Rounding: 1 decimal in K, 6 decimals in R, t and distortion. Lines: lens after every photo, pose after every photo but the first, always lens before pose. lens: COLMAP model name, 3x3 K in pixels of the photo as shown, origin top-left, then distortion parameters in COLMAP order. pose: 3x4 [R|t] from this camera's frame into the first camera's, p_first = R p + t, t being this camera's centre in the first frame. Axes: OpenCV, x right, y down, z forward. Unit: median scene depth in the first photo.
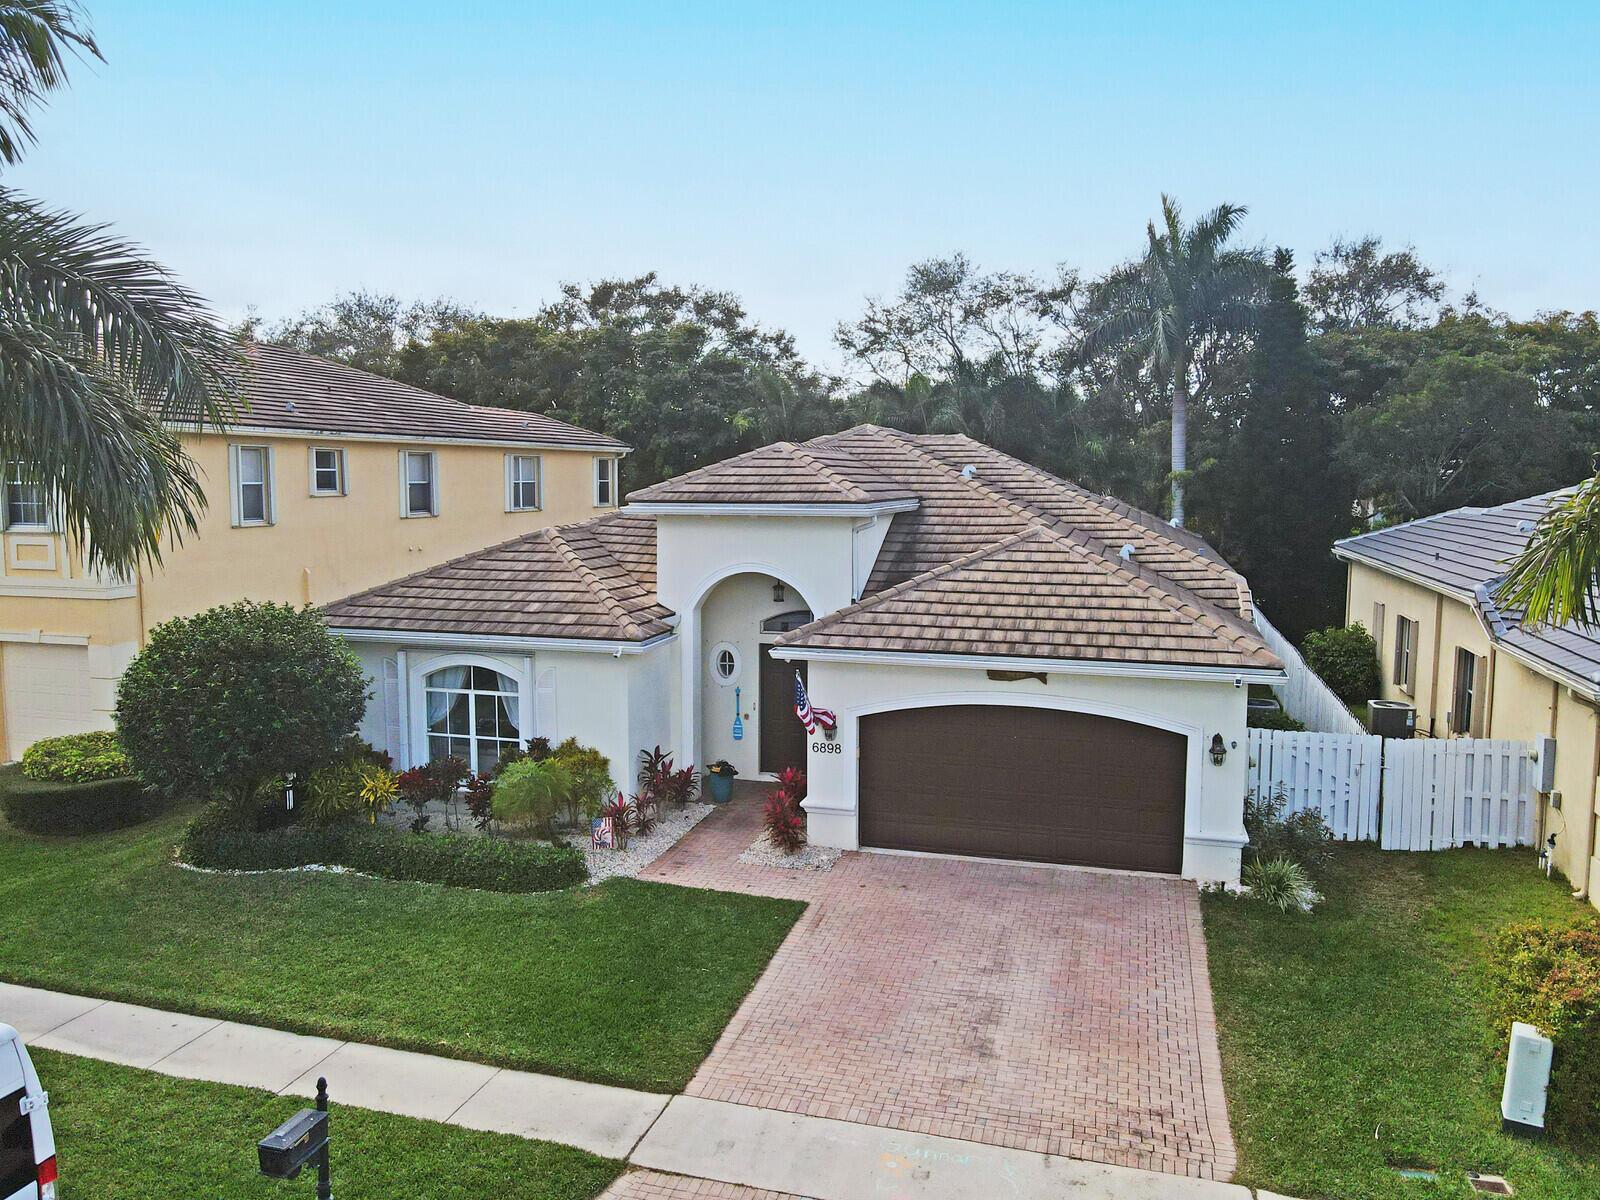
lens RADIAL K [[1180.0, 0, 800.0], [0, 1180.0, 600.0], [0, 0, 1]] dist [-0.001768, 0.043386]
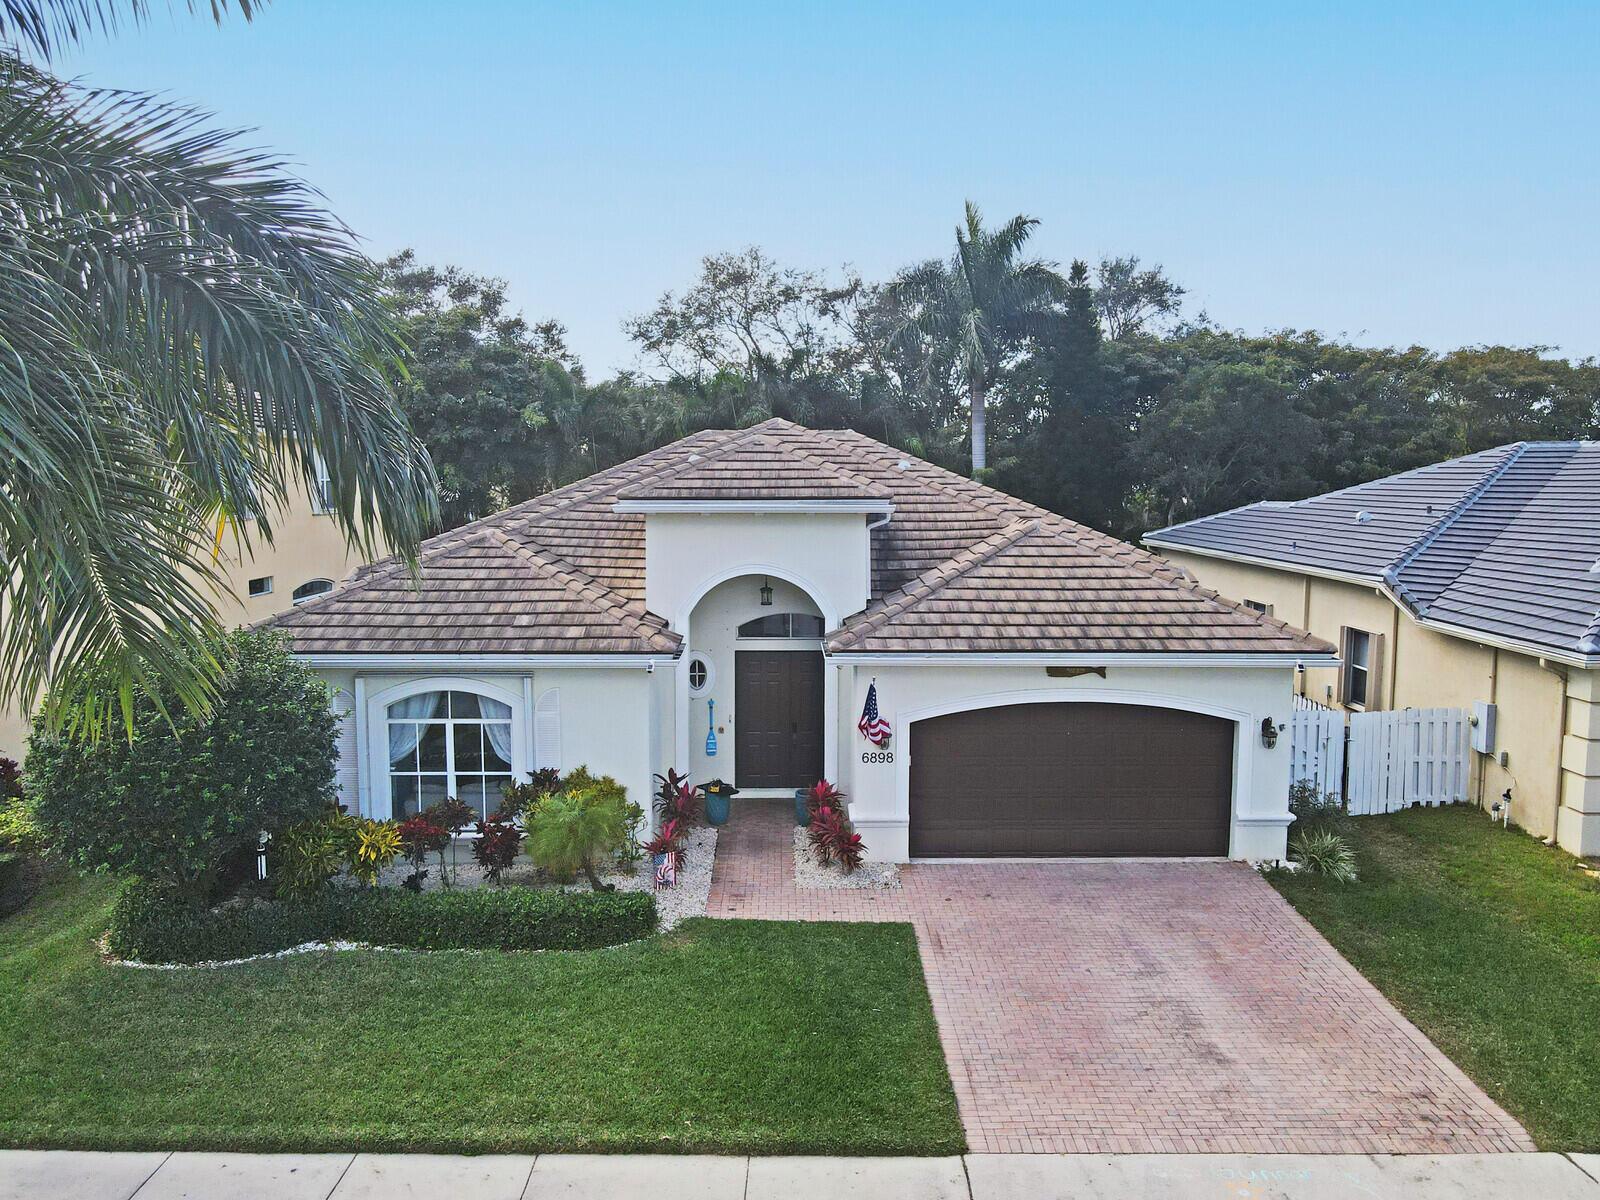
lens RADIAL K [[1180.6, 0, 800.0], [0, 1180.6, 600.0], [0, 0, 1]] dist [0.012527, 0.011303]
pose [[0.956992, -0.030831, 0.288472, -0.303258], [0.030995, 0.999512, 0.003998, -0.006394], [-0.288455, 0.005115, 0.957480, 0.110263]]
